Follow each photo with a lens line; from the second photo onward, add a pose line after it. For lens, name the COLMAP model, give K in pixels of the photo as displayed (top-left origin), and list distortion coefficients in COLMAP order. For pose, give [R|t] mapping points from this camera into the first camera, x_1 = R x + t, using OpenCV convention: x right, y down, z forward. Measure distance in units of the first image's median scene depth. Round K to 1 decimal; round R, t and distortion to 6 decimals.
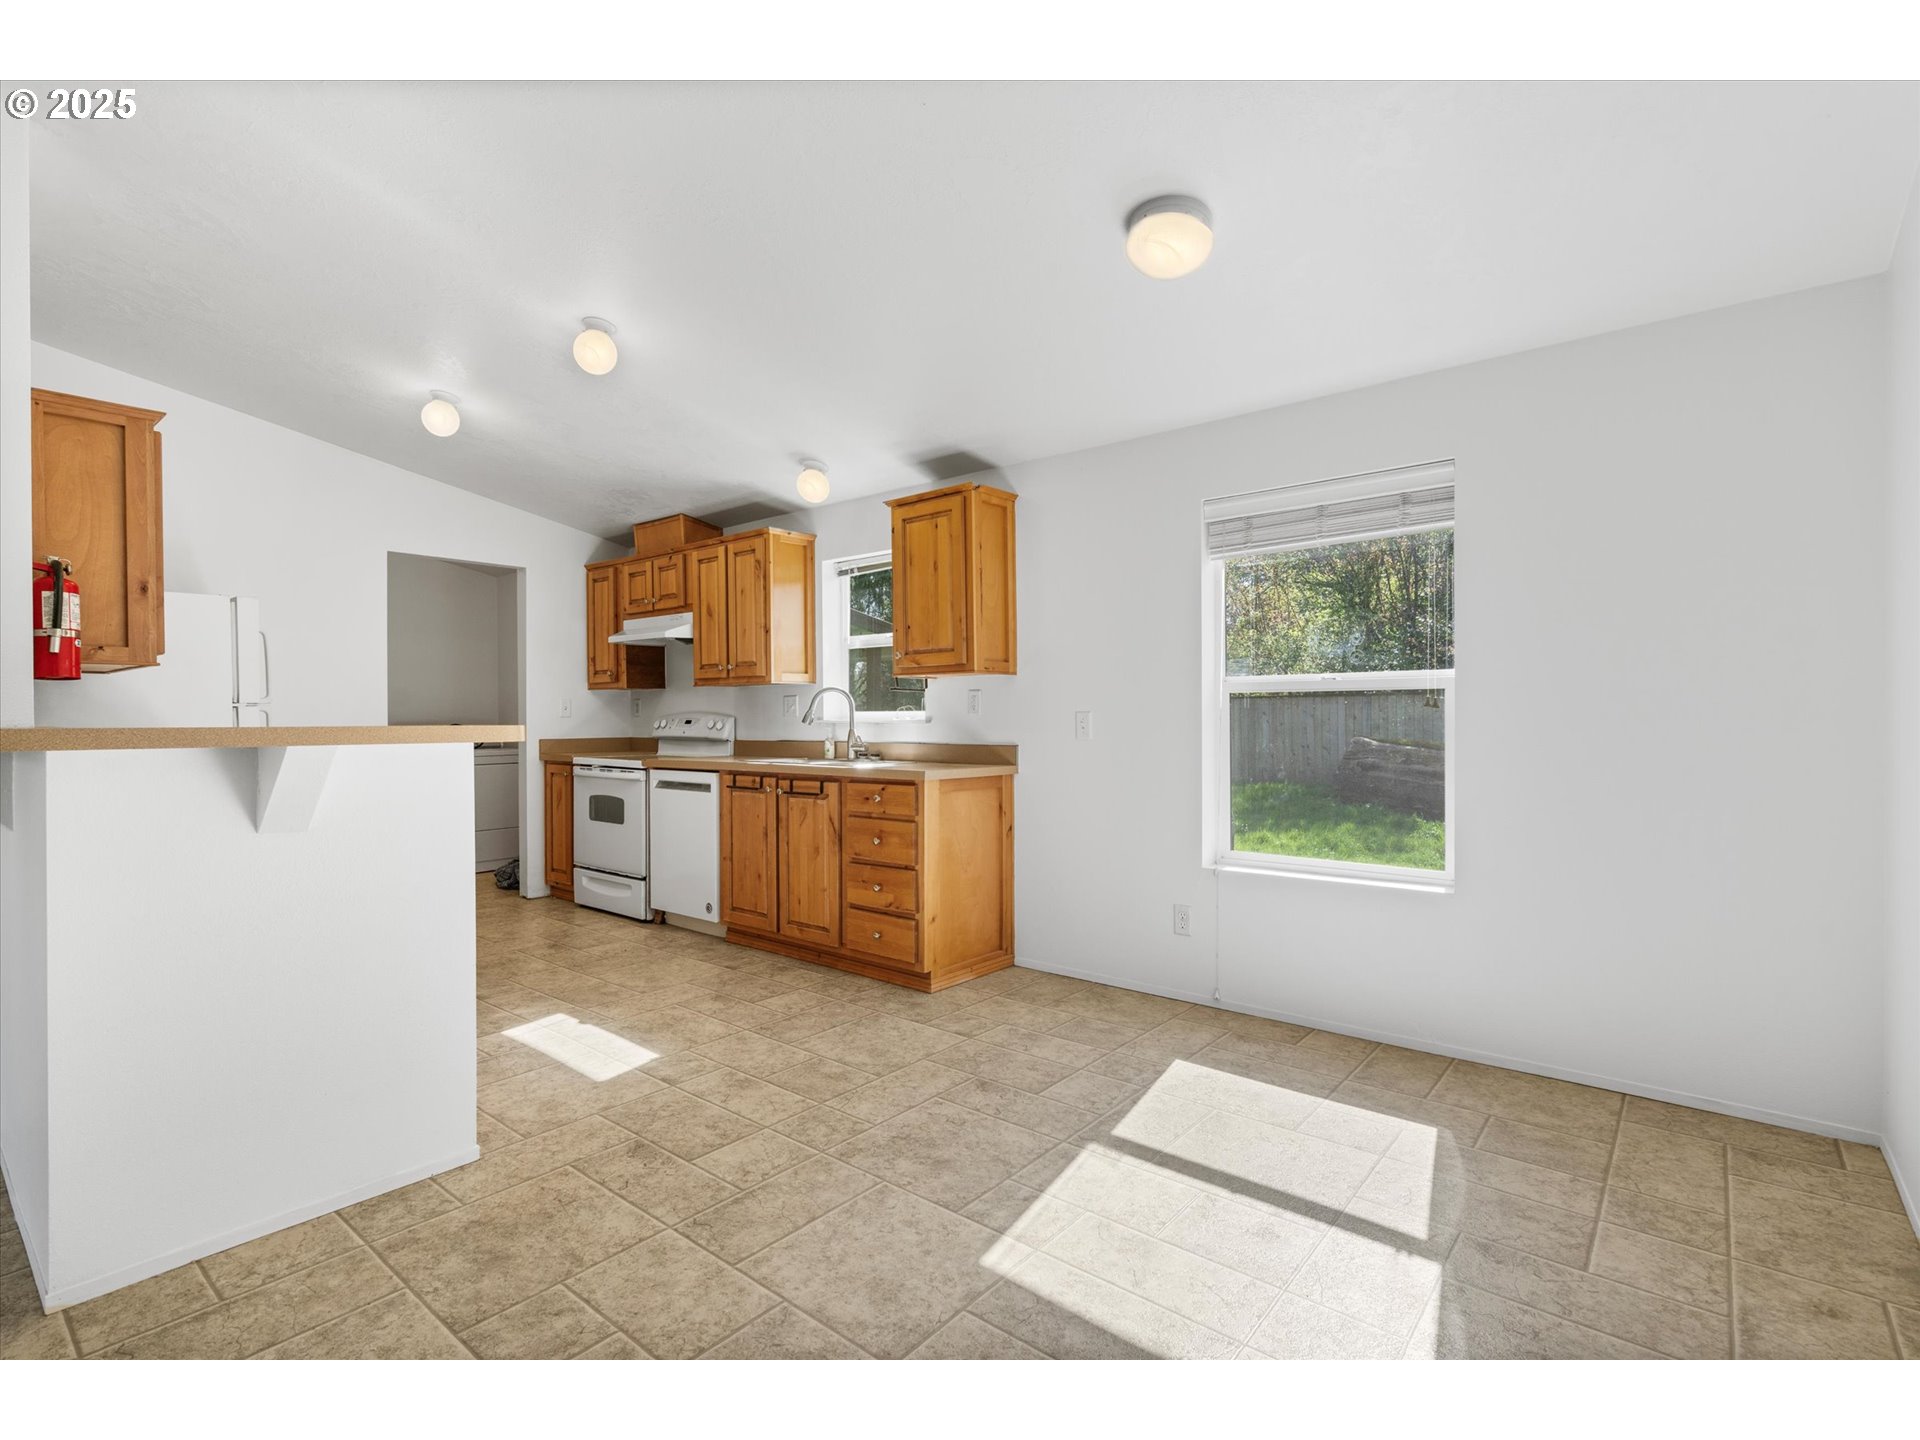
lens RADIAL K [[903.1, 0, 960.0], [0, 903.1, 720.0], [0, 0, 1]] dist [0.000116, 0.000333]
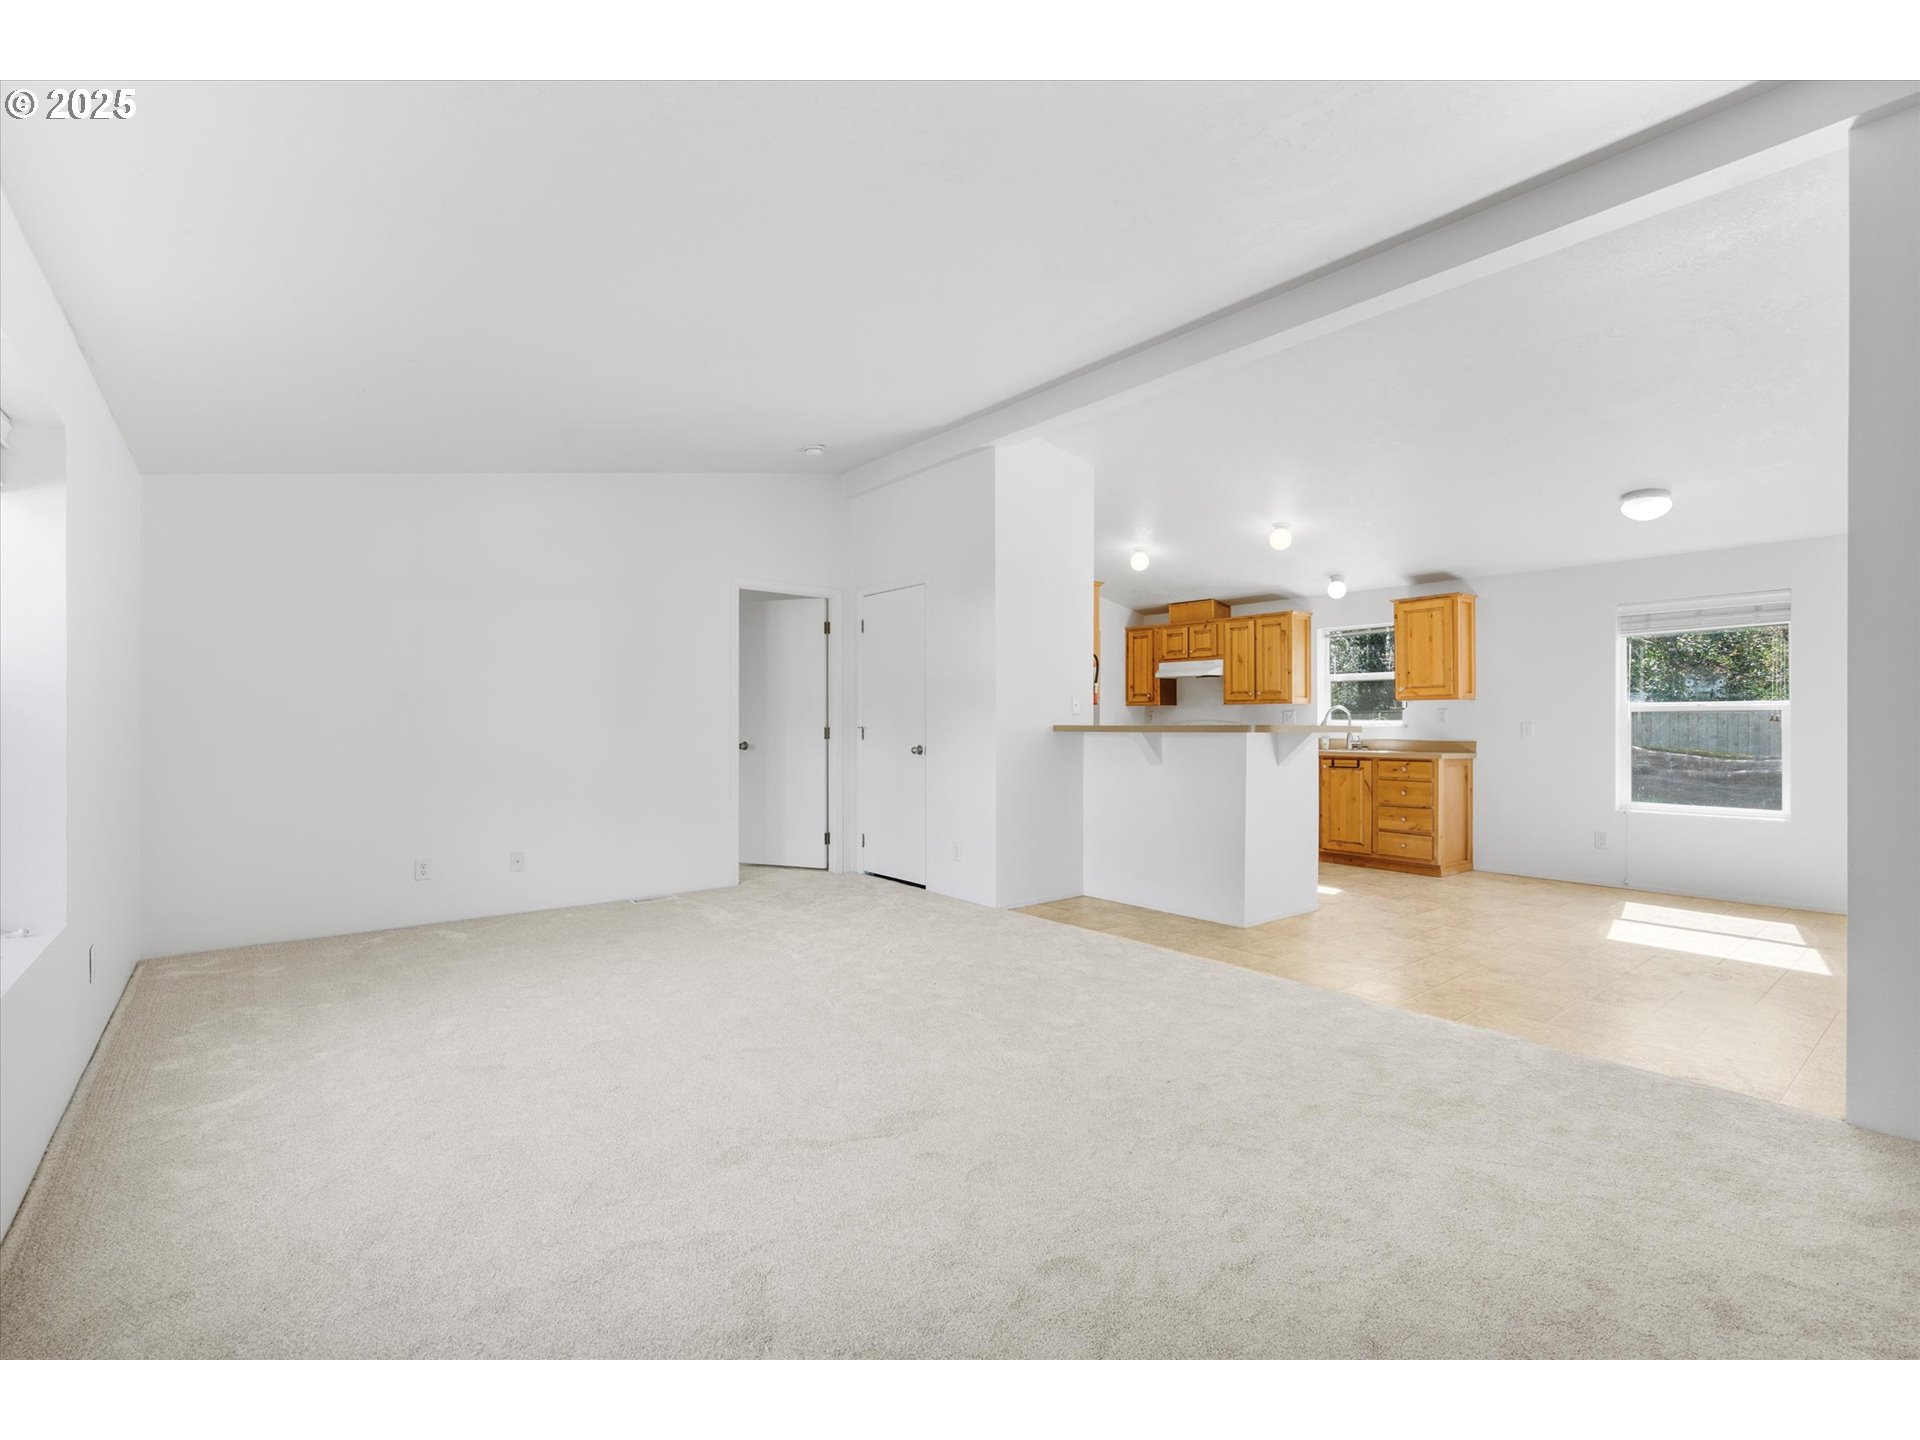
lens RADIAL K [[866.0, 0, 959.7], [0, 866.0, 723.5], [0, 0, 1]] dist [0.001710, 0.000686]
pose [[0.980492, 0.007442, -0.196417, -0.576905], [-0.008210, 0.999961, -0.003097, 0.007324], [0.196386, 0.004649, 0.980516, -0.807963]]
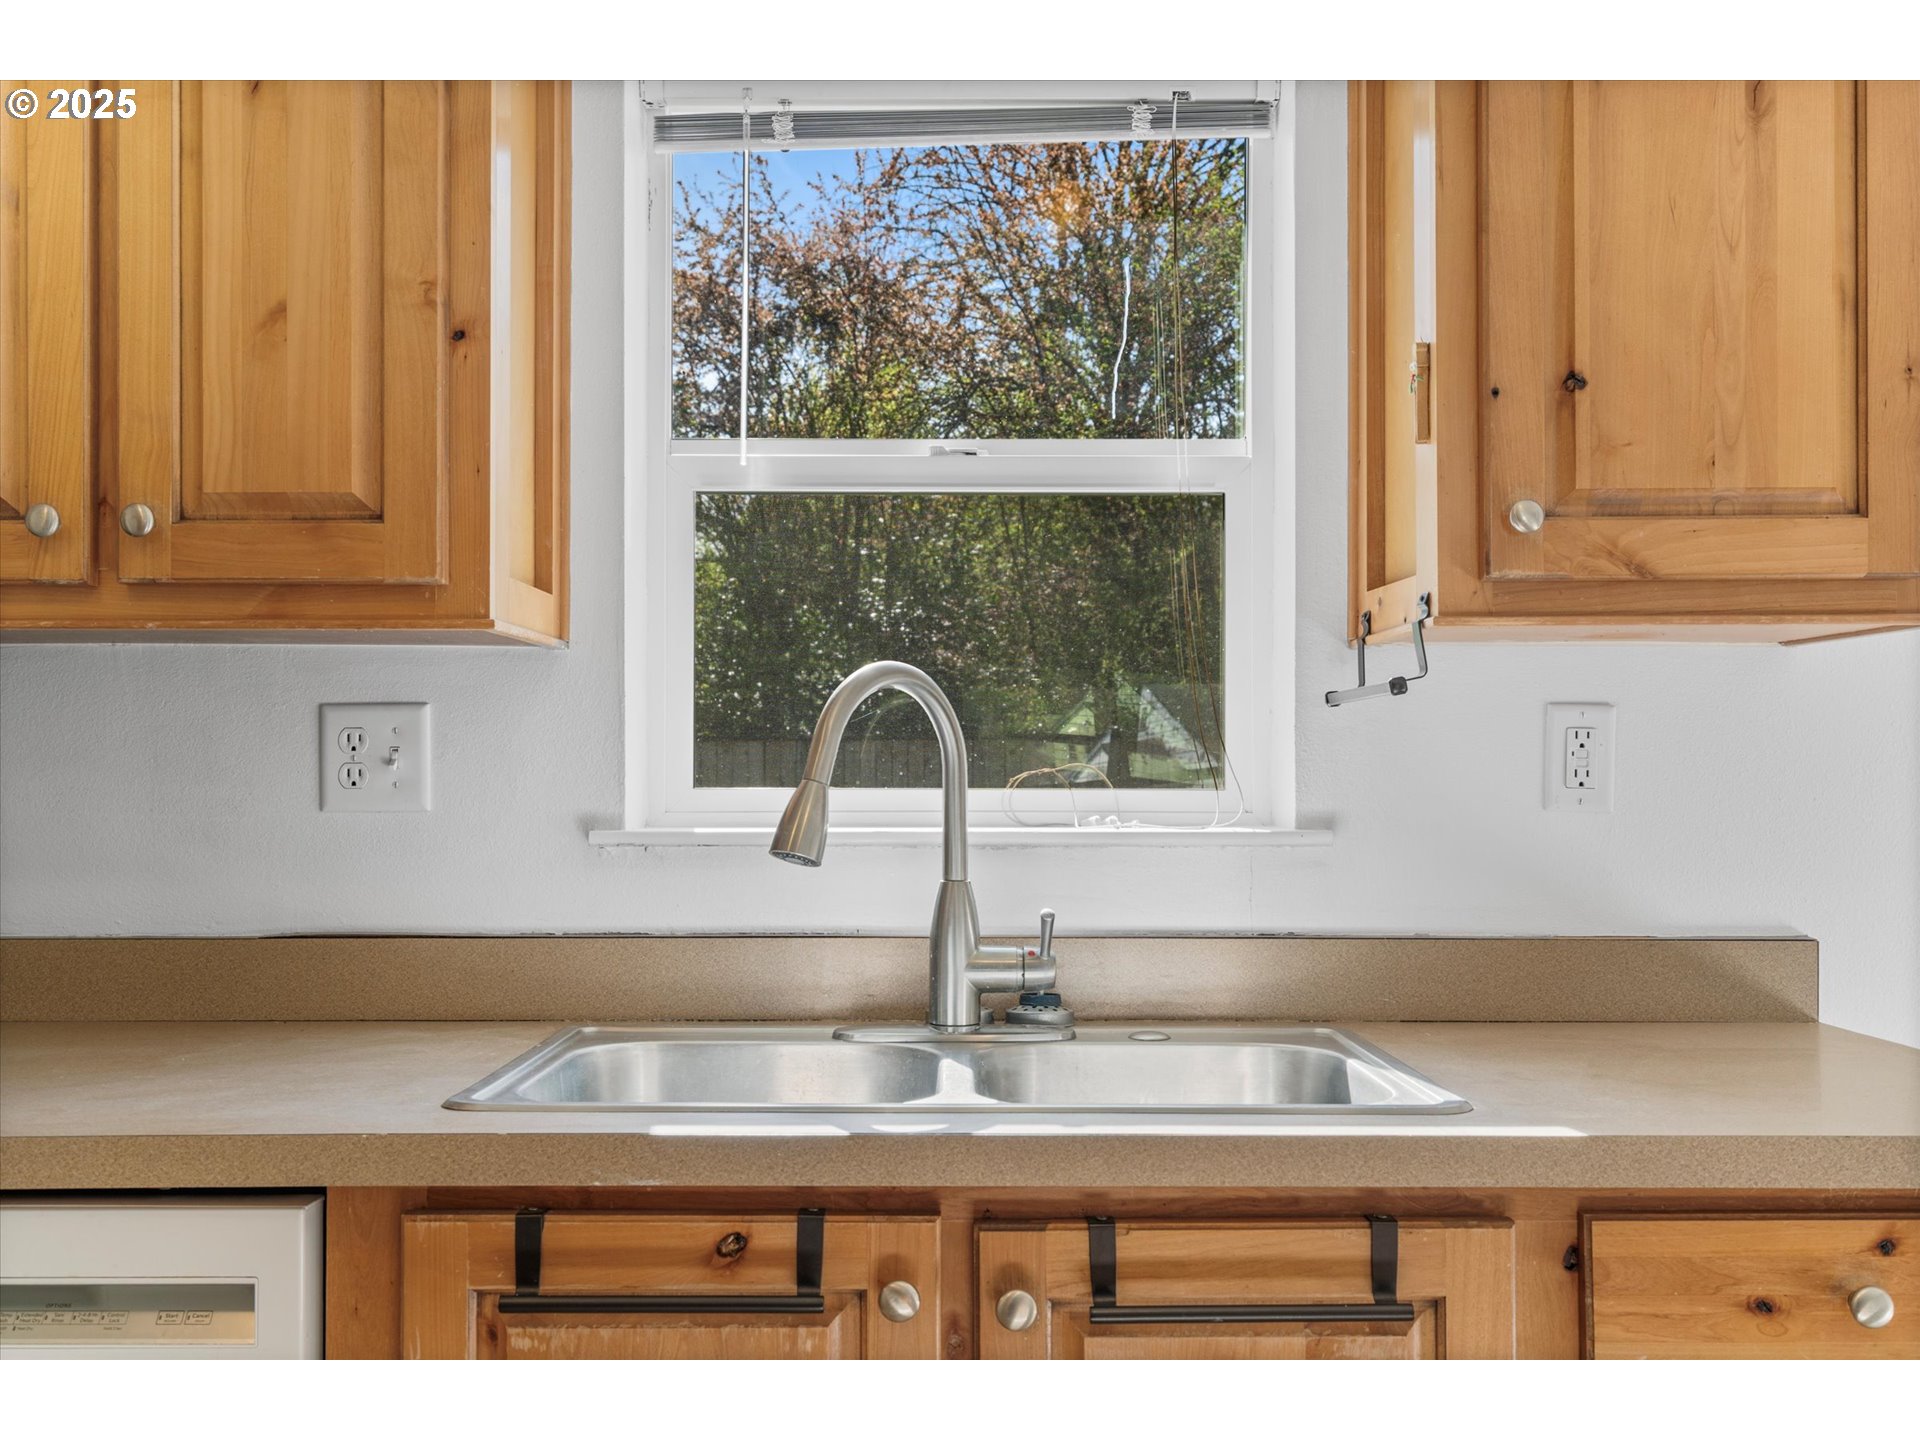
lens RADIAL K [[1727.9, 0, 958.4], [0, 1727.9, 765.3], [0, 0, 1]] dist [0.003709, 0.008550]
pose [[0.772432, 0.008635, 0.635039, -0.408038], [-0.002461, 0.999941, -0.010603, -0.012516], [-0.635093, 0.006628, 0.772408, 0.790065]]
